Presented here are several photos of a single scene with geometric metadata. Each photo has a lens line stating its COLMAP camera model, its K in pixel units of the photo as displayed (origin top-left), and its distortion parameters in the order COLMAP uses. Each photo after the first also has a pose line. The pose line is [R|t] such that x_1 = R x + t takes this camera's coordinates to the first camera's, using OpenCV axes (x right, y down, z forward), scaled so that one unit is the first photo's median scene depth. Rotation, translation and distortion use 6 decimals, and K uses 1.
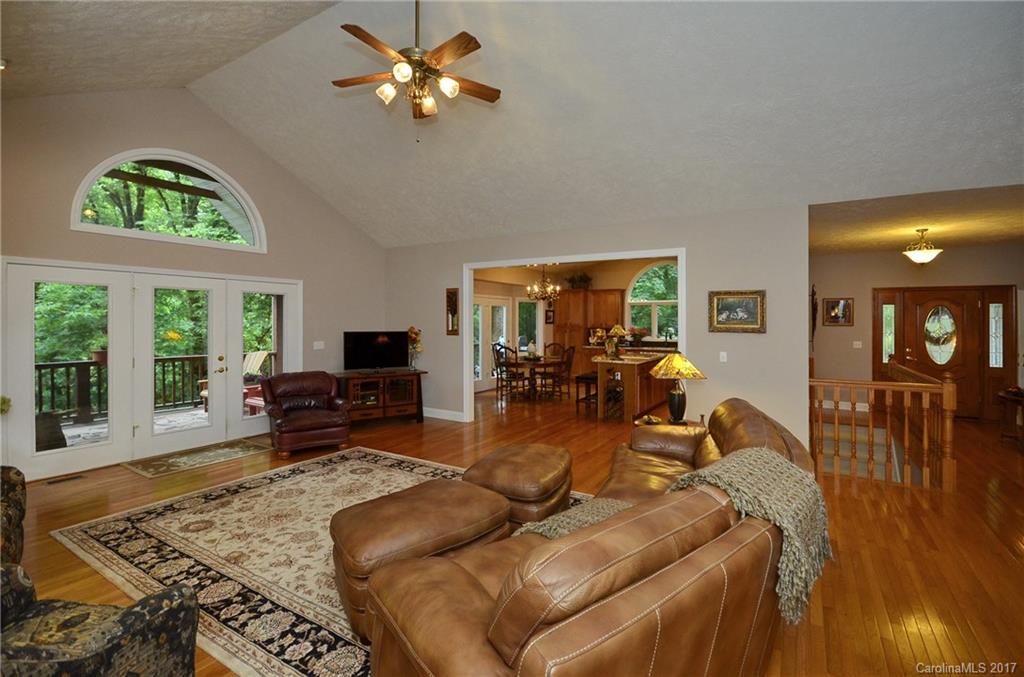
lens RADIAL K [[435.4, 0, 513.3], [0, 435.4, 320.0], [0, 0, 1]] dist [-0.000020, 0.000010]
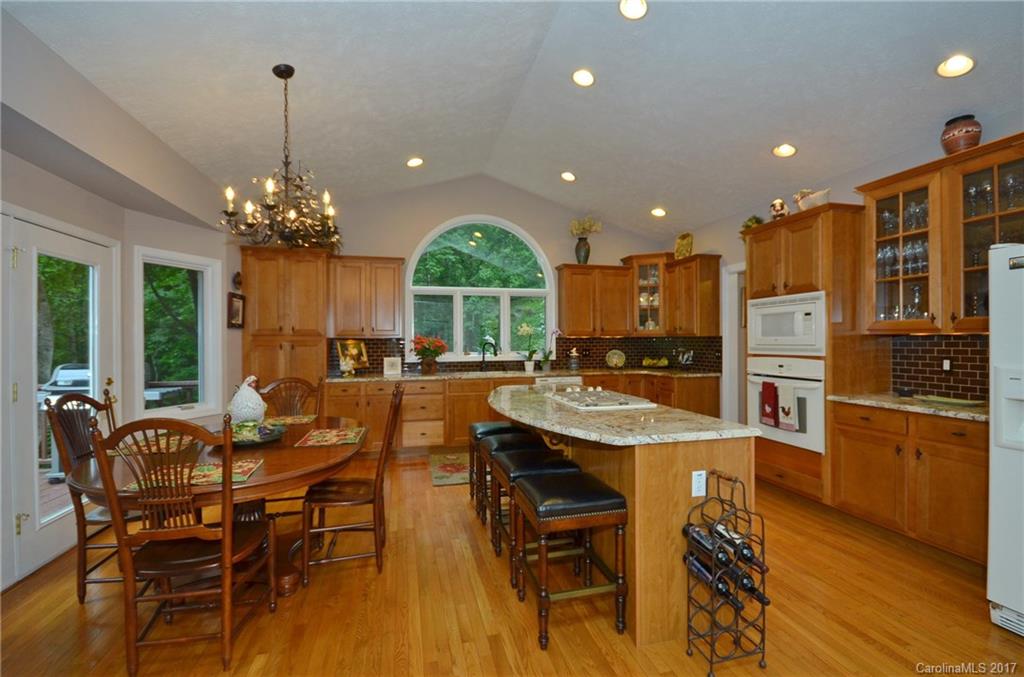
lens RADIAL K [[441.6, 0, 512.0], [0, 441.6, 338.5], [0, 0, 1]] dist [-0.000720, -0.000058]
pose [[0.661735, -0.003888, 0.749728, -0.054208], [0.003074, 0.999992, 0.002473, 0.017837], [-0.749731, 0.000668, 0.661742, 0.548303]]
